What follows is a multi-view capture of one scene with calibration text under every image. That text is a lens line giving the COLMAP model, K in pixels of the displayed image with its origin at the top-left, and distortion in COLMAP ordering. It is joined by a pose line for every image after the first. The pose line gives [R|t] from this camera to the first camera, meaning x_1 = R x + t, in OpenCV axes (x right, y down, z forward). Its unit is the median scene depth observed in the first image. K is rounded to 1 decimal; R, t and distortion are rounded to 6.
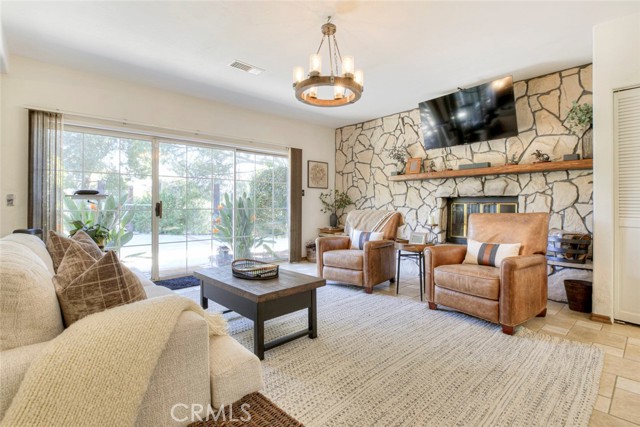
lens RADIAL K [[304.7, 0, 319.5], [0, 304.7, 207.0], [0, 0, 1]] dist [0.003344, 0.000022]
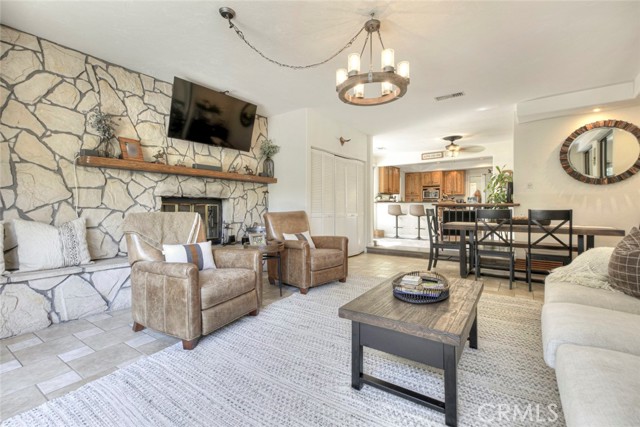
lens RADIAL K [[304.7, 0, 319.5], [0, 304.7, 207.0], [0, 0, 1]] dist [0.003344, 0.000022]
pose [[-0.241002, 0.005348, 0.970510, -0.492821], [0.005967, 0.999974, -0.004029, 0.002876], [-0.970506, 0.004820, -0.241028, 0.773533]]
